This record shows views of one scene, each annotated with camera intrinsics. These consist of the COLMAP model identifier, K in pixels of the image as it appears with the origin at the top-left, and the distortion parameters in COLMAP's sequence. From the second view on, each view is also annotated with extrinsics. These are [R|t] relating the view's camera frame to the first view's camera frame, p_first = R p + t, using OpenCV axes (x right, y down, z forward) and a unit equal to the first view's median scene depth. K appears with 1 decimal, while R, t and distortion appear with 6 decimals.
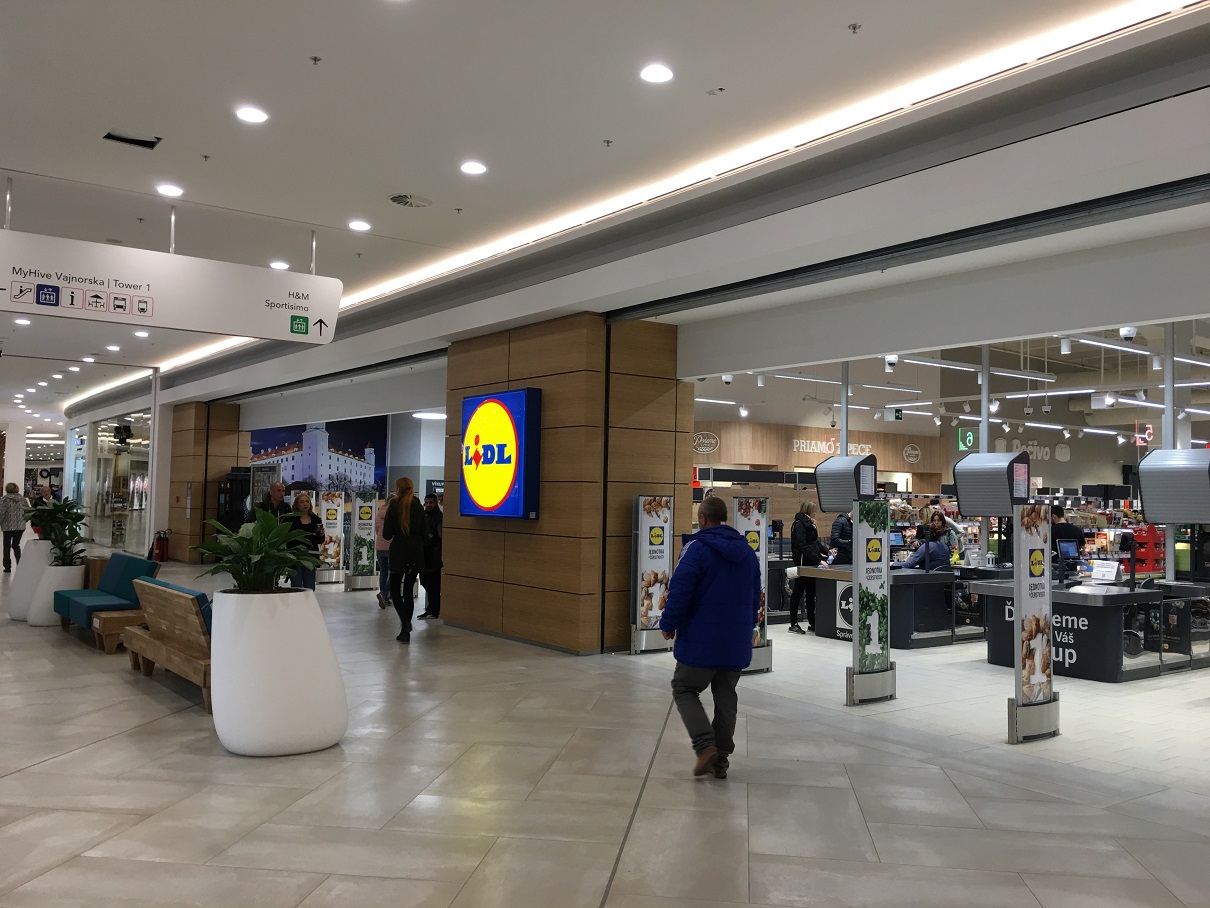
lens RADIAL K [[1041.2, 0, 596.4], [0, 1041.2, 452.3], [0, 0, 1]] dist [0.079532, -0.113634]
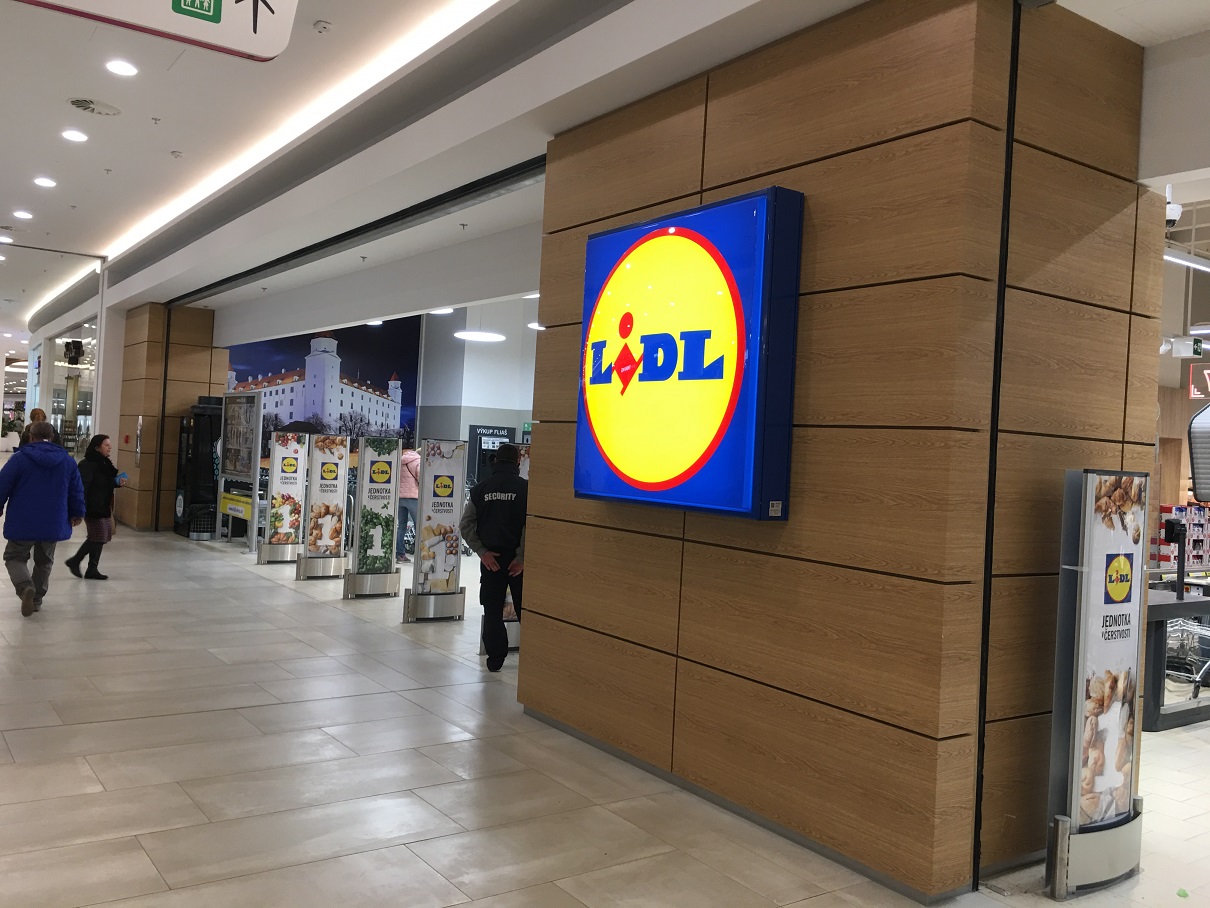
lens RADIAL K [[1041.2, 0, 610.7], [0, 1041.2, 450.6], [0, 0, 1]] dist [0.079532, -0.113634]
pose [[0.999330, 0.033852, -0.013935, -0.108016], [-0.033242, 0.998569, 0.041897, 0.021052], [0.015333, -0.041406, 0.999025, 0.542013]]
